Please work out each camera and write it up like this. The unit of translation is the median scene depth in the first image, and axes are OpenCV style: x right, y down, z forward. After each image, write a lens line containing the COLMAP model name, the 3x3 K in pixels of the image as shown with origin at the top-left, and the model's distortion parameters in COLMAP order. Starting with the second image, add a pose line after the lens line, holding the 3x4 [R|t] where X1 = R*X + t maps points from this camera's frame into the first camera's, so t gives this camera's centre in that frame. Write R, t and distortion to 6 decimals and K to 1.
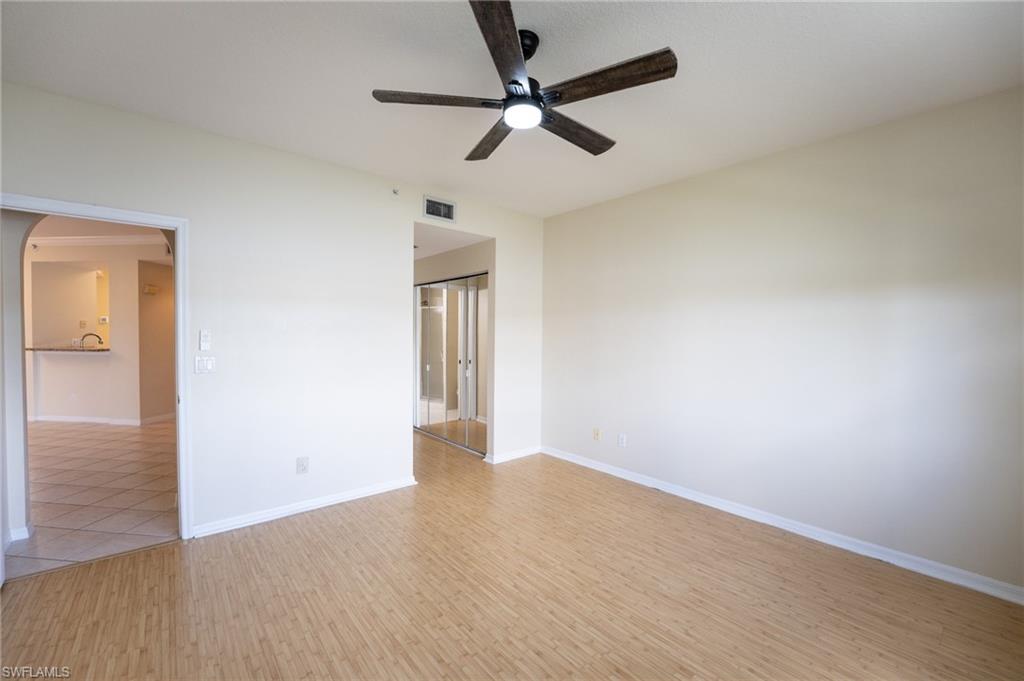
lens RADIAL K [[418.0, 0, 506.6], [0, 418.0, 338.4], [0, 0, 1]] dist [-0.020030, 0.000359]
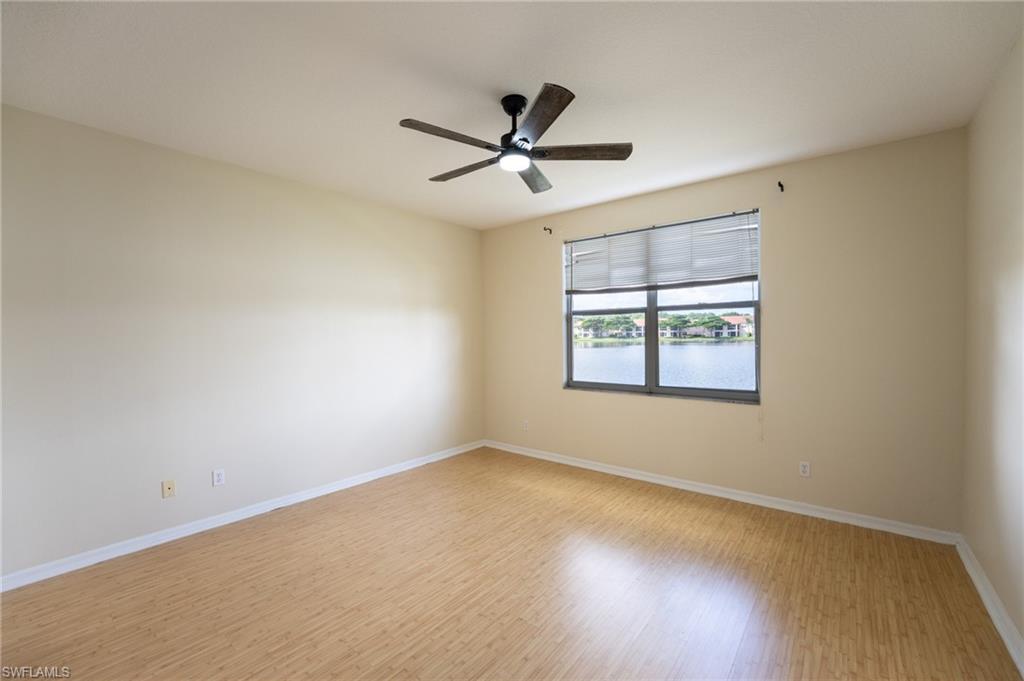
lens RADIAL K [[418.0, 0, 514.2], [0, 418.0, 345.3], [0, 0, 1]] dist [-0.020030, 0.000359]
pose [[-0.196636, -0.032551, 0.979936, -1.023027], [0.018173, 0.999156, 0.036836, -0.032680], [-0.980308, 0.025052, -0.195878, 1.086813]]
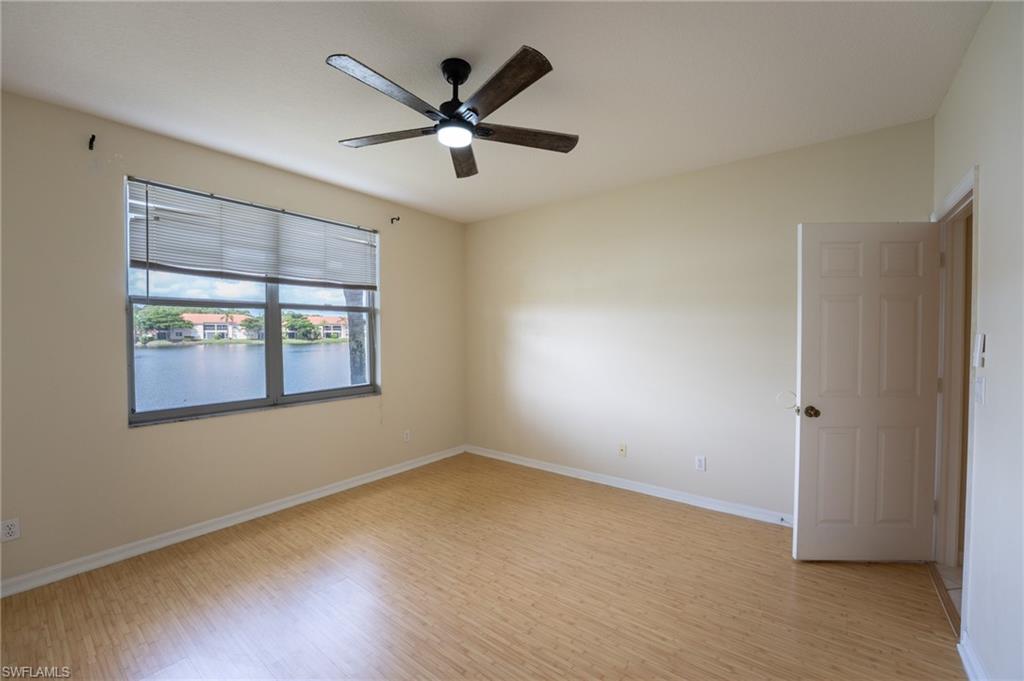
lens RADIAL K [[418.0, 0, 510.9], [0, 418.0, 340.6], [0, 0, 1]] dist [-0.020030, 0.000359]
pose [[-0.976138, -0.000715, -0.217151, 0.112524], [-0.005461, 0.999759, 0.021255, -0.020277], [0.217083, 0.021934, -0.975907, 1.815685]]
